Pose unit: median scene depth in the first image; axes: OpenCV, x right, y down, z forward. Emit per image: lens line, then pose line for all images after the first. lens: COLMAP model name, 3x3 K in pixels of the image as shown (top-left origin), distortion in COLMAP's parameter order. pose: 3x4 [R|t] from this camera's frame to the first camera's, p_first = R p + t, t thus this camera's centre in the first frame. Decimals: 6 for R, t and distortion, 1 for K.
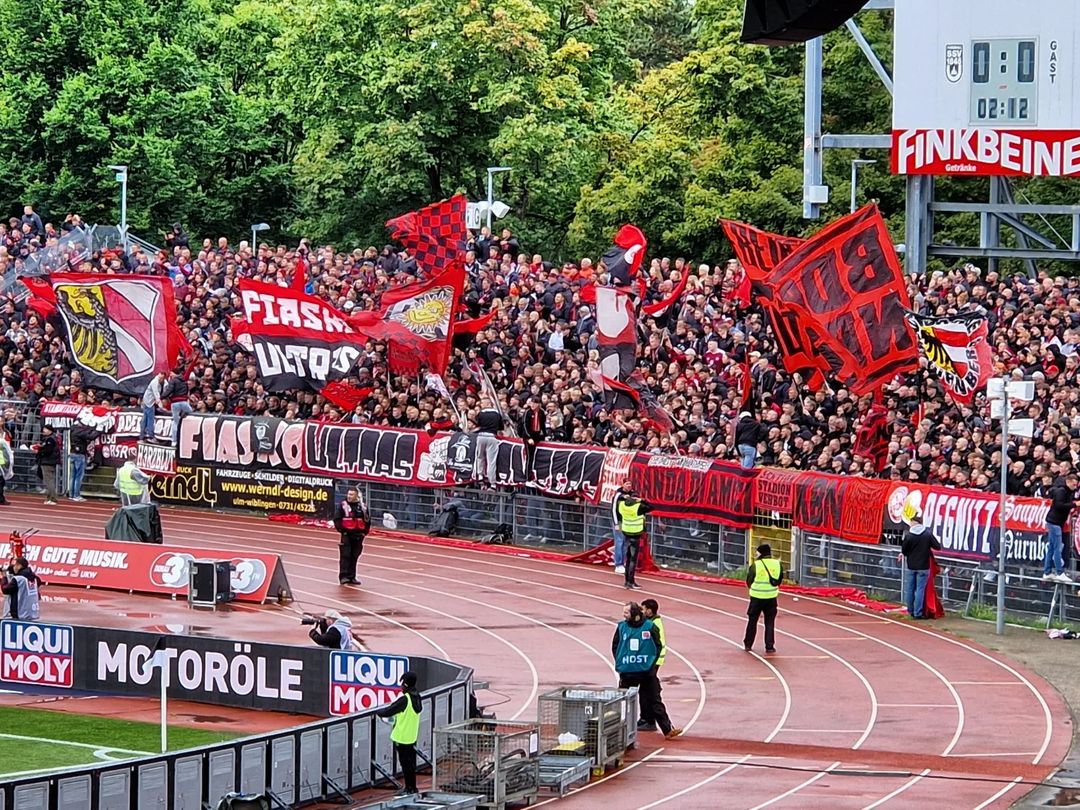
lens RADIAL K [[4576.1, 0, 719.7], [0, 4576.1, 404.1], [0, 0, 1]] dist [-0.995979, 11.497805]
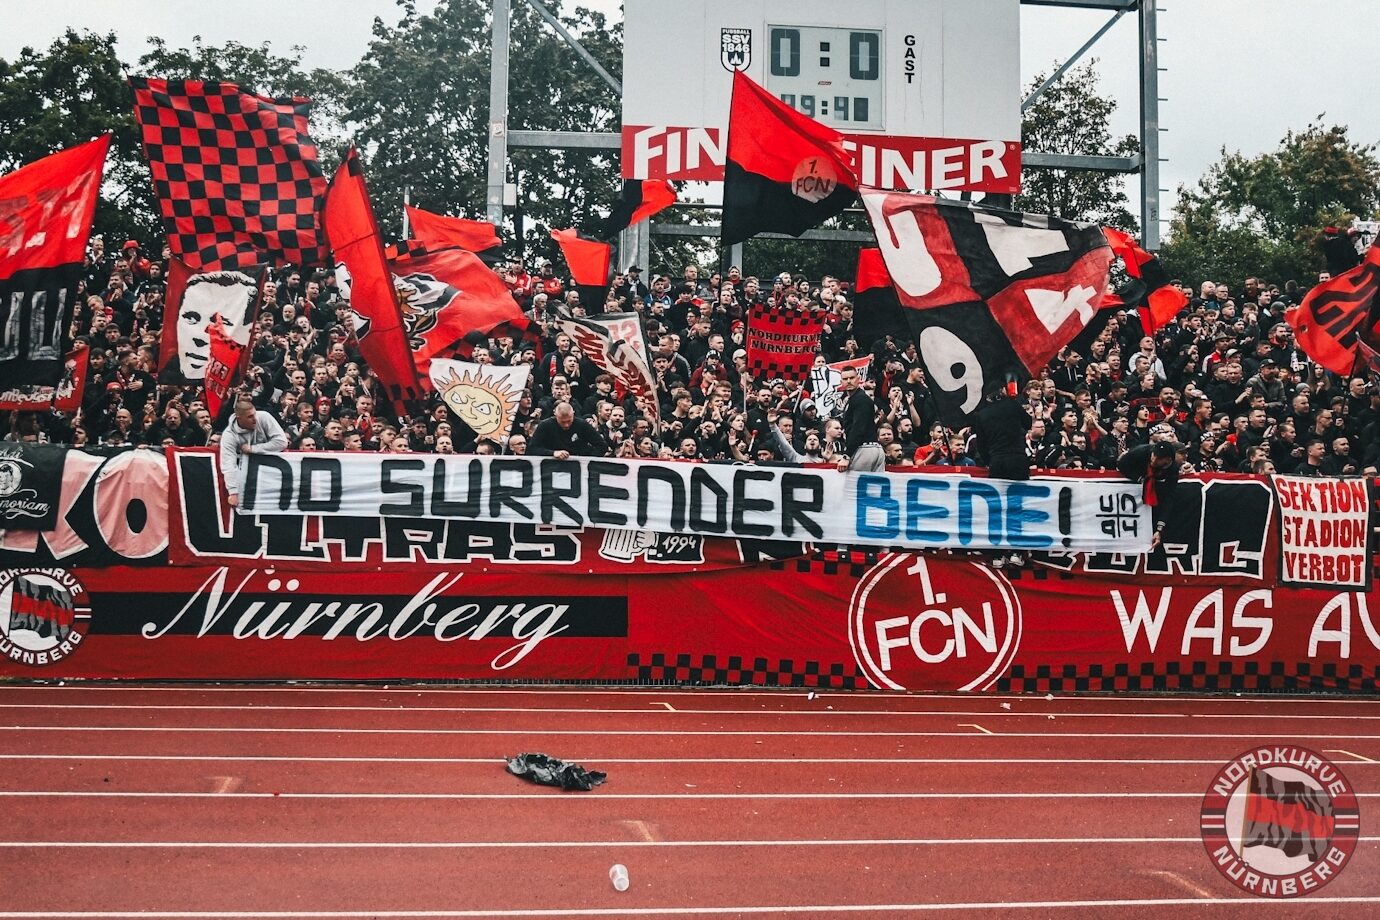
lens RADIAL K [[1443.1, 0, 607.0], [0, 1443.1, 492.9], [0, 0, 1]] dist [-0.109040, 0.038688]
pose [[0.582460, 0.010350, 0.812793, -0.198486], [0.027141, 0.999114, -0.032172, 0.014982], [-0.812406, 0.040799, 0.581663, 1.005503]]
